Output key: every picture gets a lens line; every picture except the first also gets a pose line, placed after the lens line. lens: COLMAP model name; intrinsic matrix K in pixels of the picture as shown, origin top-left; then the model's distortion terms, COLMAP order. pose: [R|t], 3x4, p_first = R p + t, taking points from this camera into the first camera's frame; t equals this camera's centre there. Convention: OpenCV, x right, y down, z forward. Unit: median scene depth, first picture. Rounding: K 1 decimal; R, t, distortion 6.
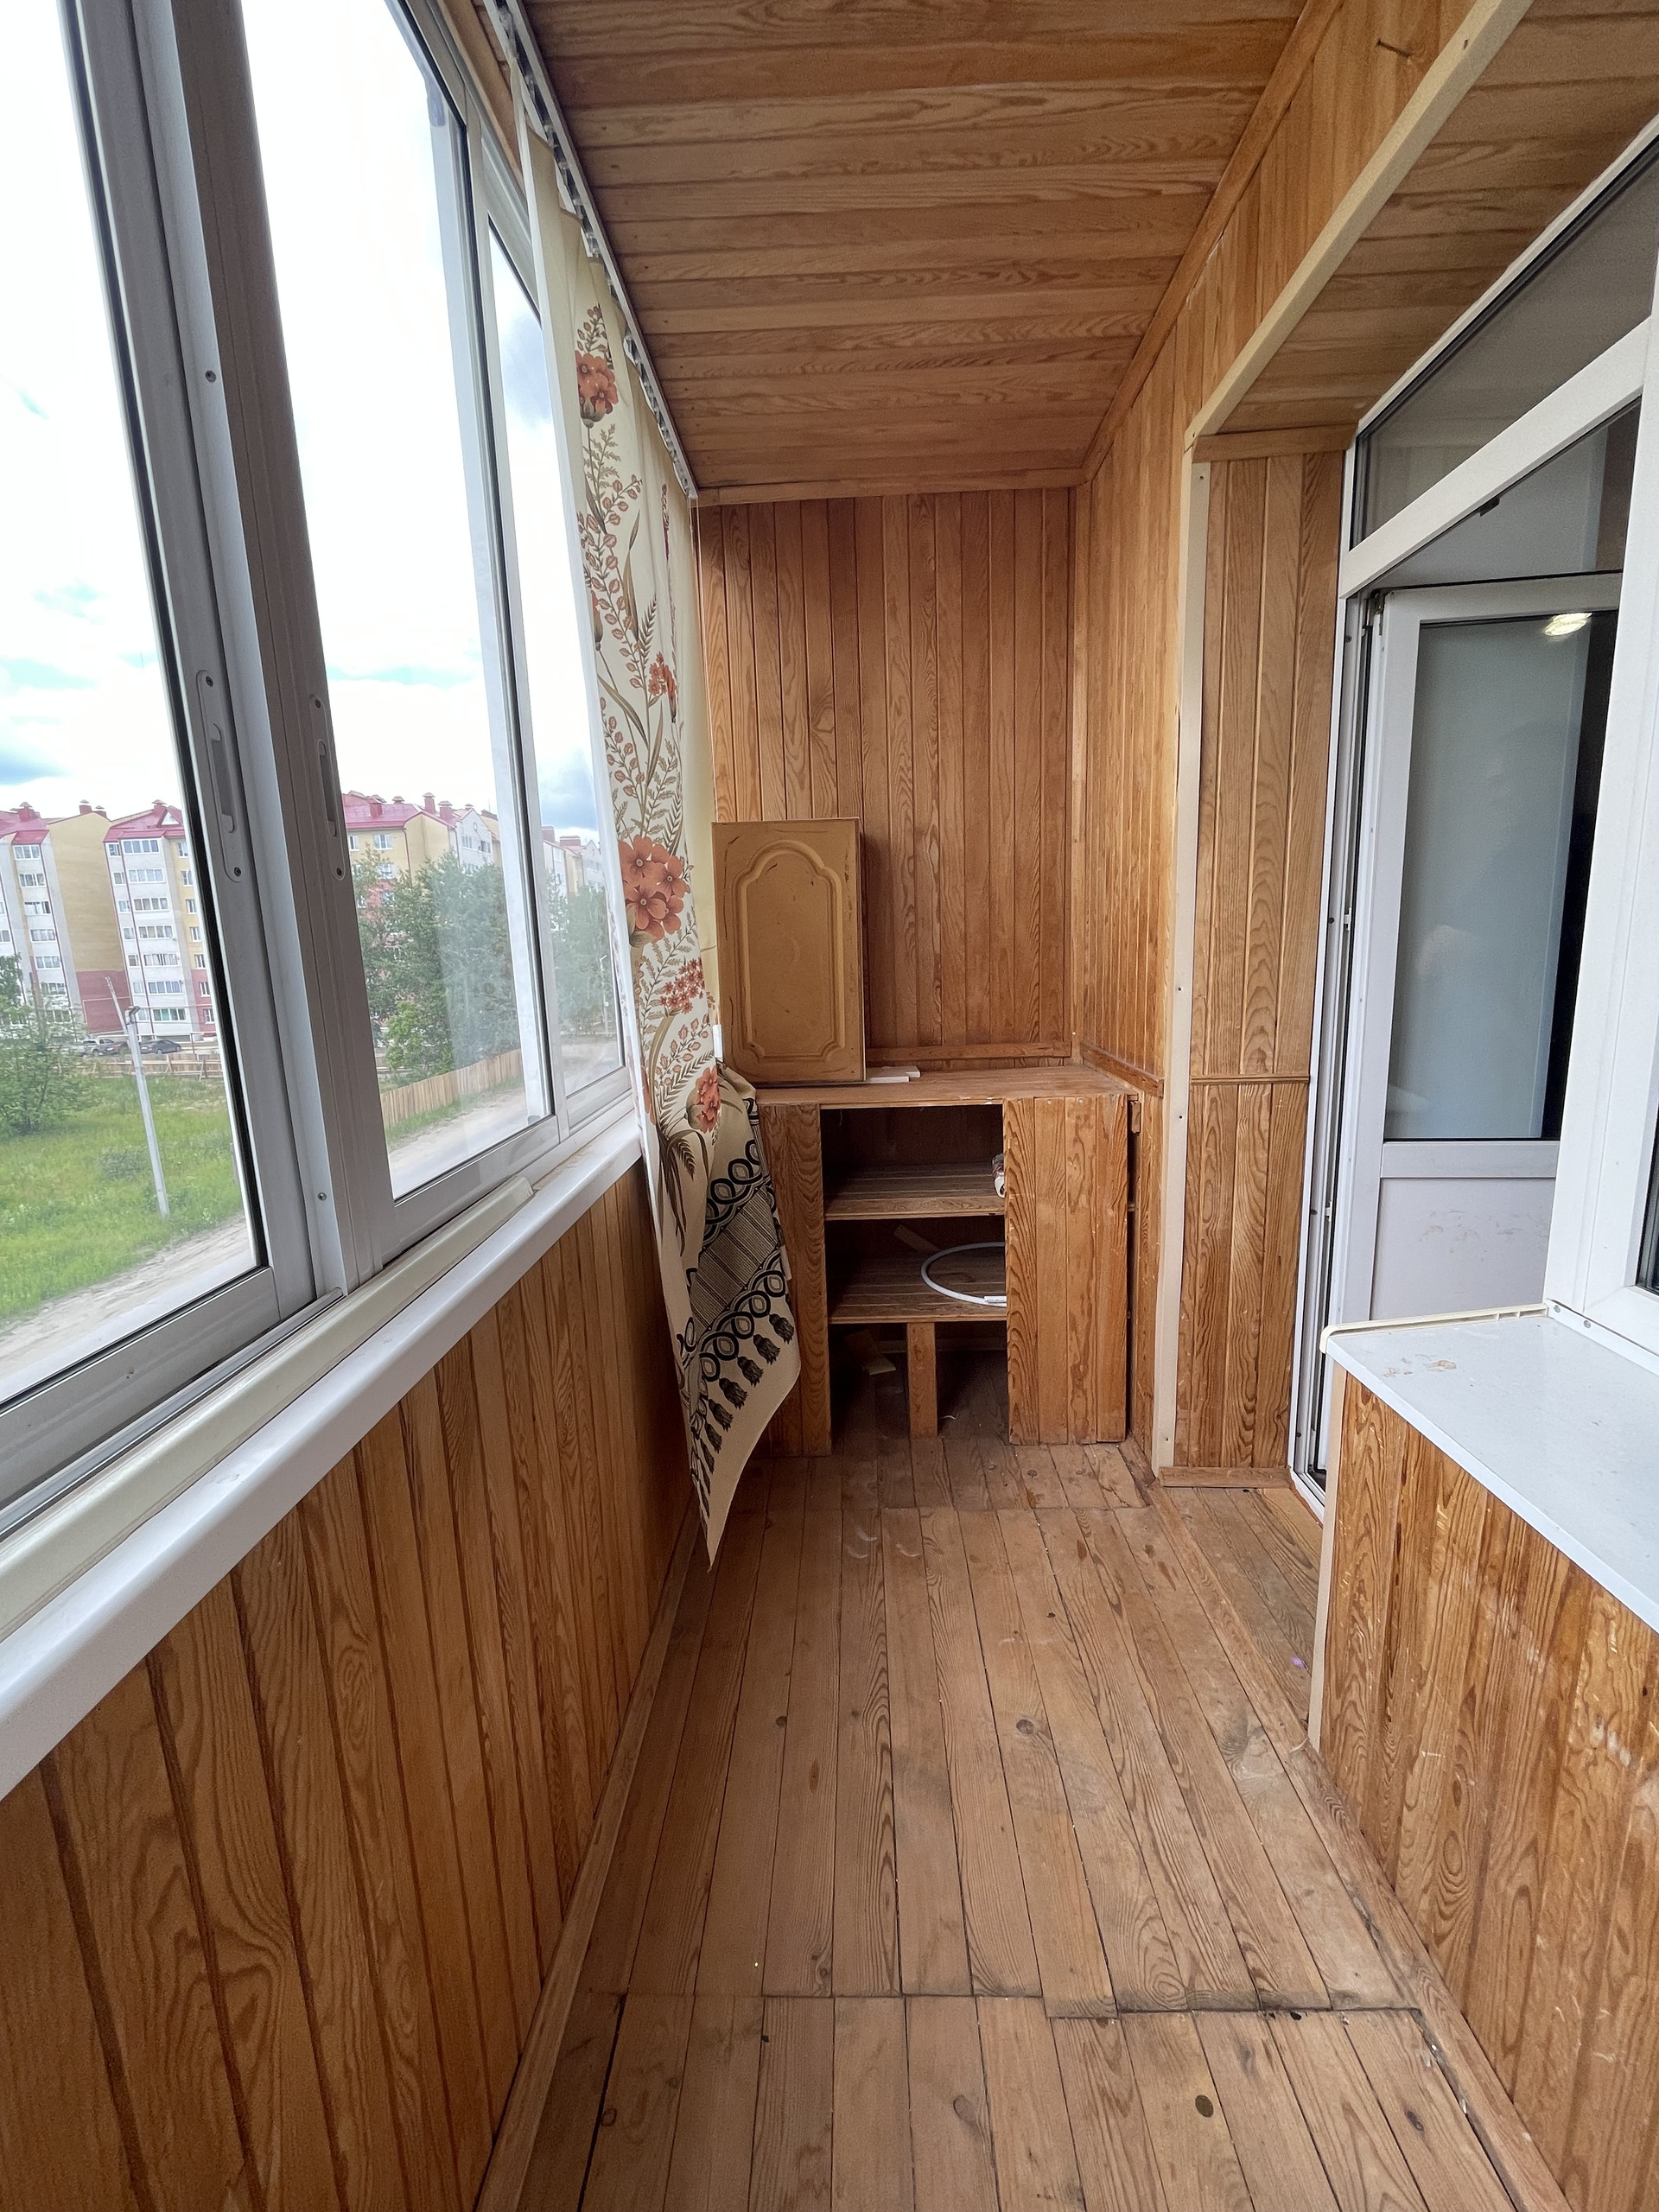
lens RADIAL K [[887.7, 0, 829.5], [0, 887.7, 1106.0], [0, 0, 1]] dist [-0.000580, -0.000085]
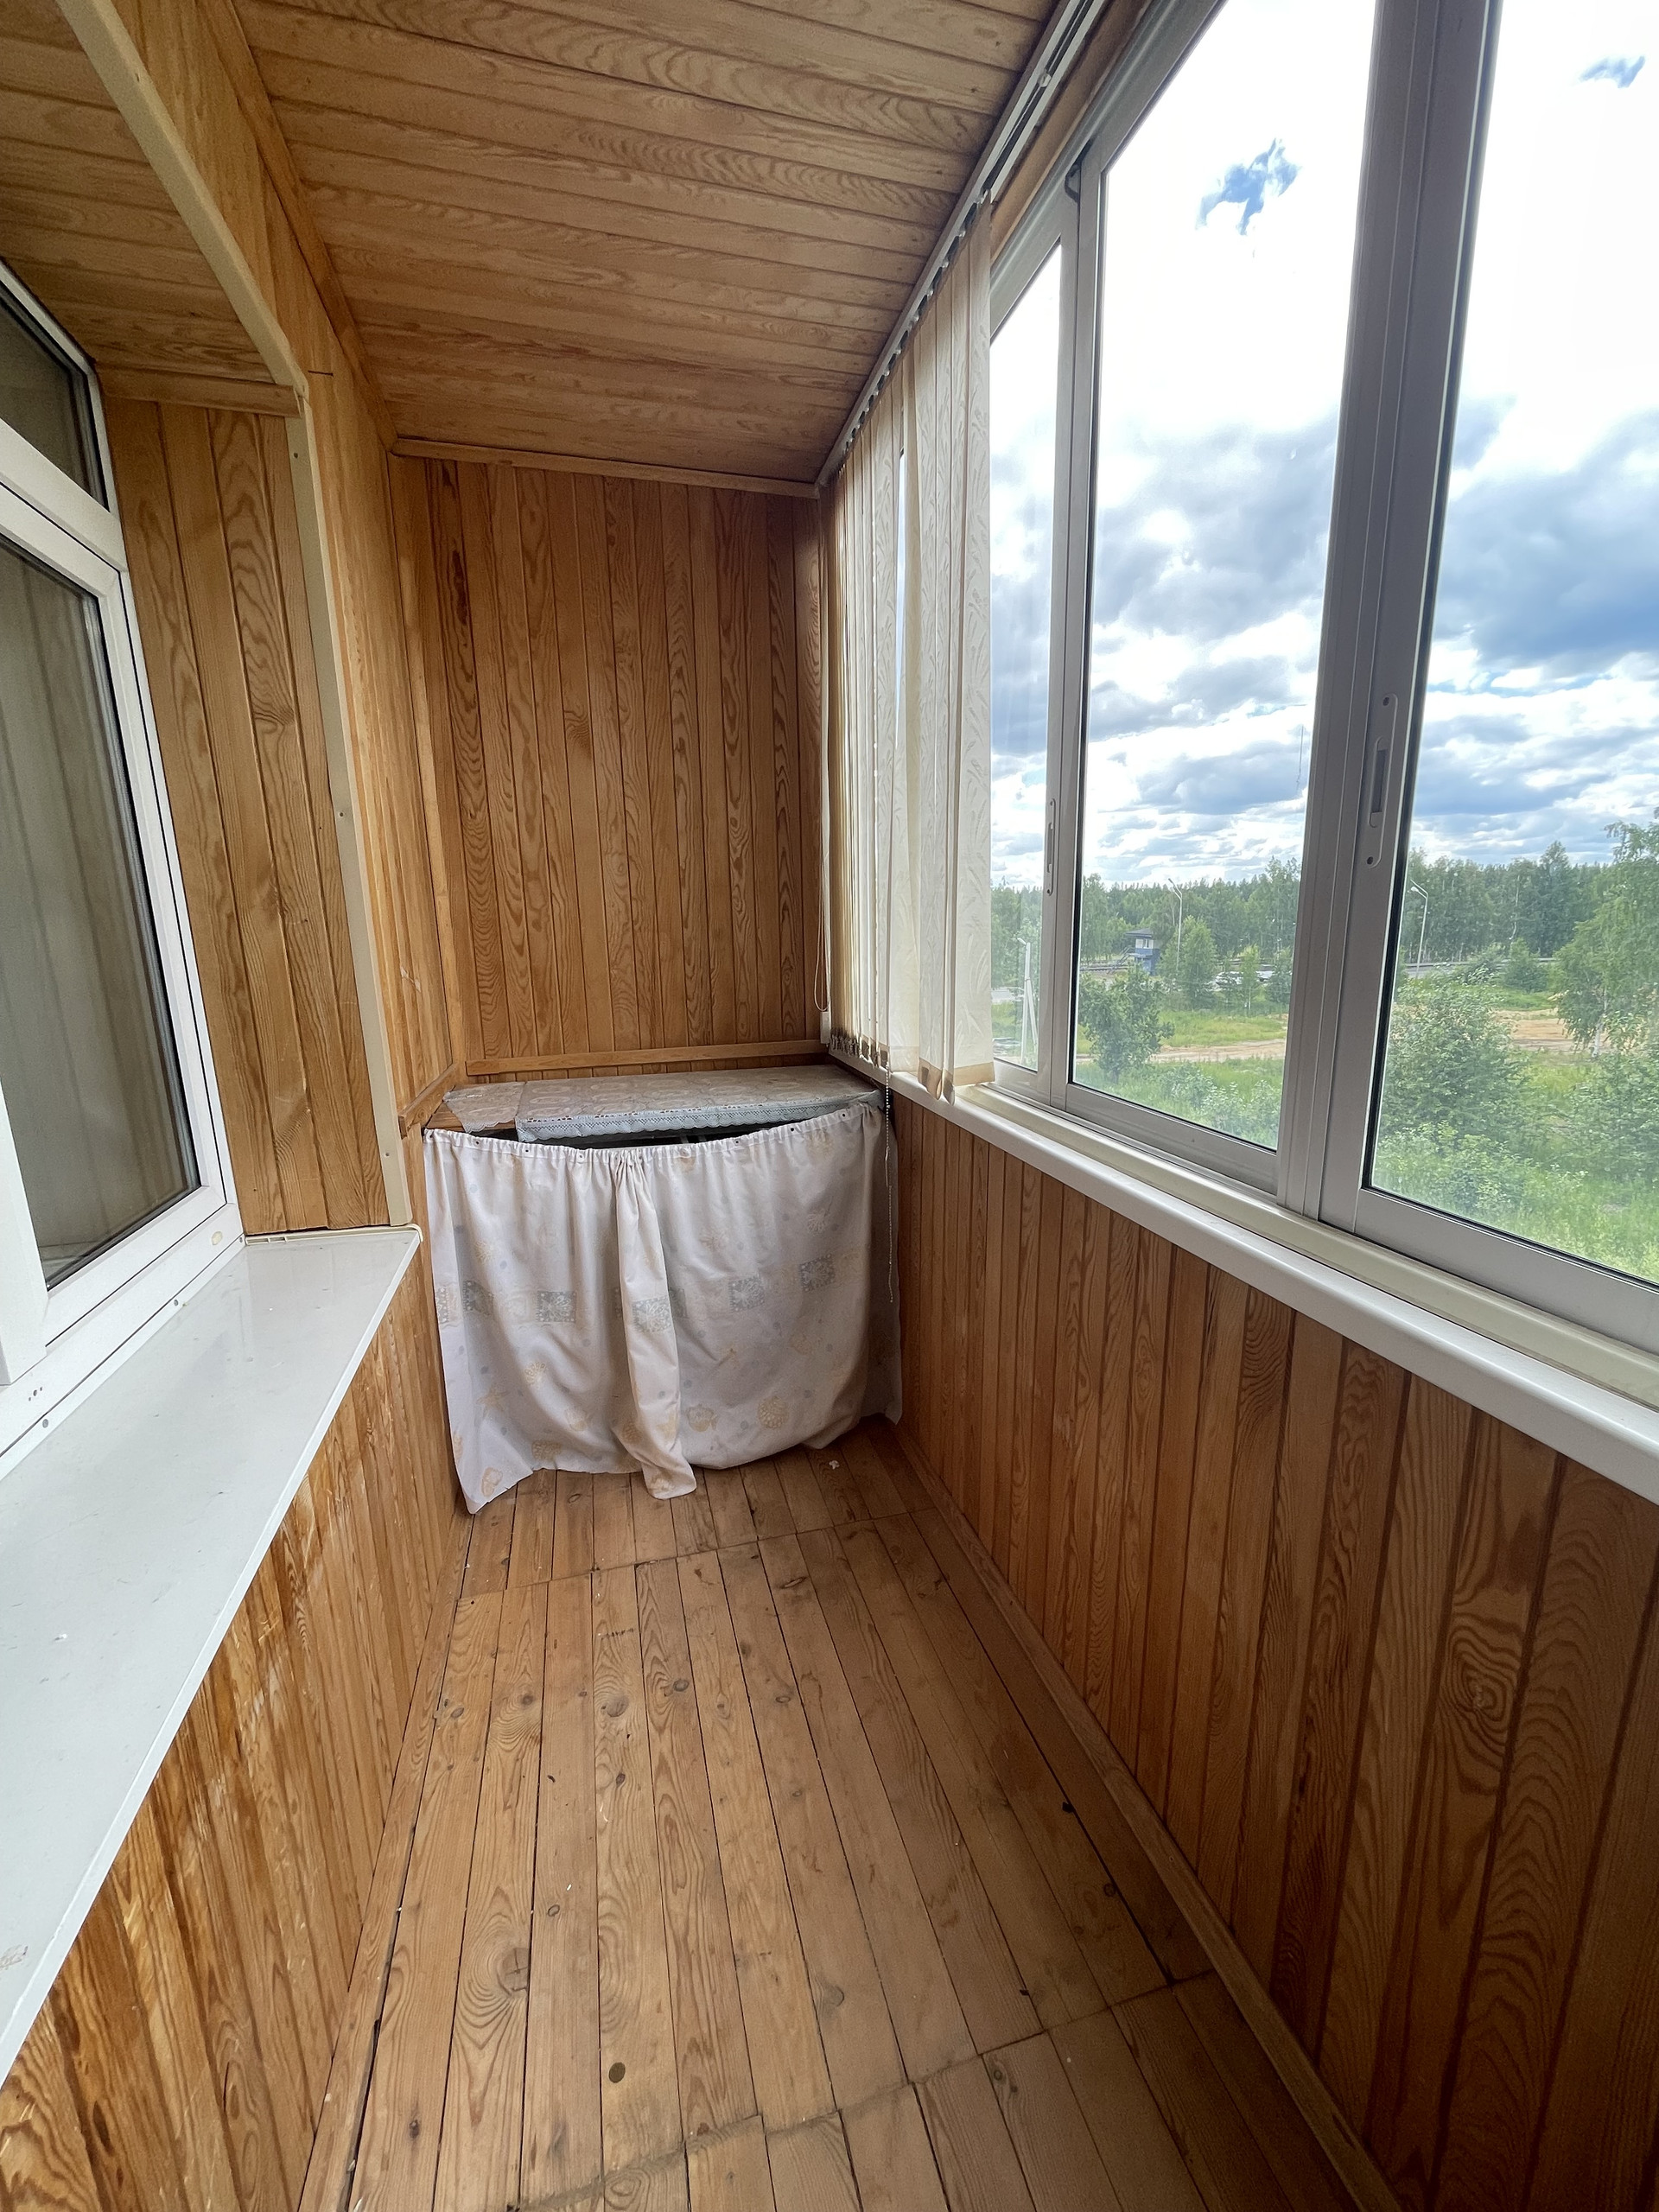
lens RADIAL K [[887.7, 0, 829.5], [0, 887.7, 1106.0], [0, 0, 1]] dist [-0.000580, -0.000085]
pose [[-0.956037, 0.116778, -0.268991, 0.318521], [0.003433, 0.921682, 0.387930, -0.333282], [0.293226, 0.369952, -0.881563, 1.524320]]
